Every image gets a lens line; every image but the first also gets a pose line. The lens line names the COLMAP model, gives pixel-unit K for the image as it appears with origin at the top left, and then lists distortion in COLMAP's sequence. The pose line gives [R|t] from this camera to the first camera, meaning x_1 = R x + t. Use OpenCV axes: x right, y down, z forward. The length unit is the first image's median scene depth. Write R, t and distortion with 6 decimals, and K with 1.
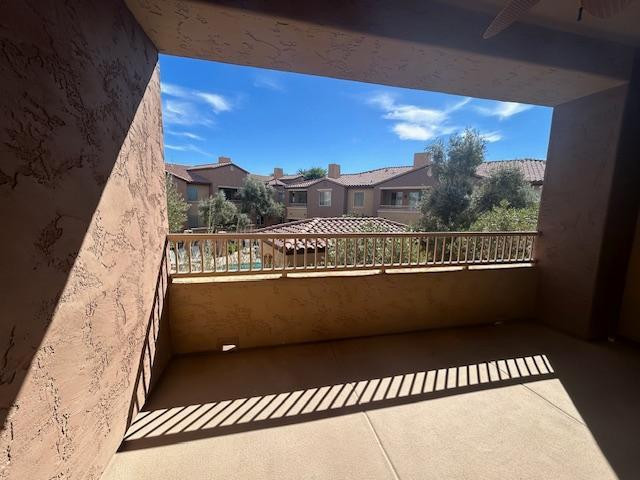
lens RADIAL K [[258.3, 0, 320.0], [0, 258.3, 240.0], [0, 0, 1]] dist [0.019393, -0.000051]
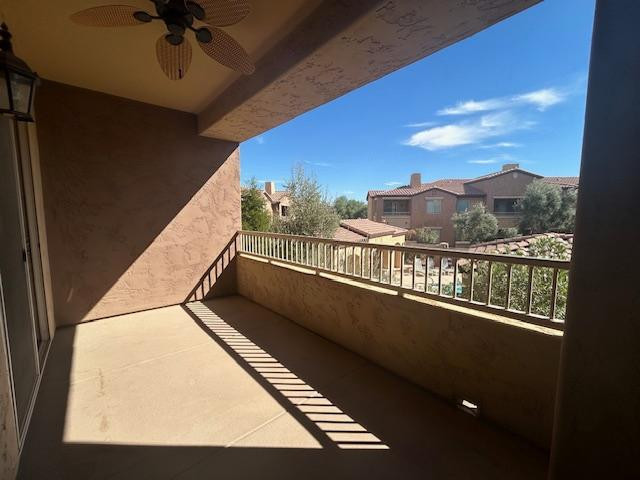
lens RADIAL K [[258.0, 0, 320.0], [0, 258.0, 240.0], [0, 0, 1]] dist [-0.001544, -0.000453]
pose [[0.479959, 0.063484, -0.874991, 0.127468], [-0.110305, 0.993830, 0.011600, -0.003350], [0.870329, 0.090949, 0.484000, 0.052092]]
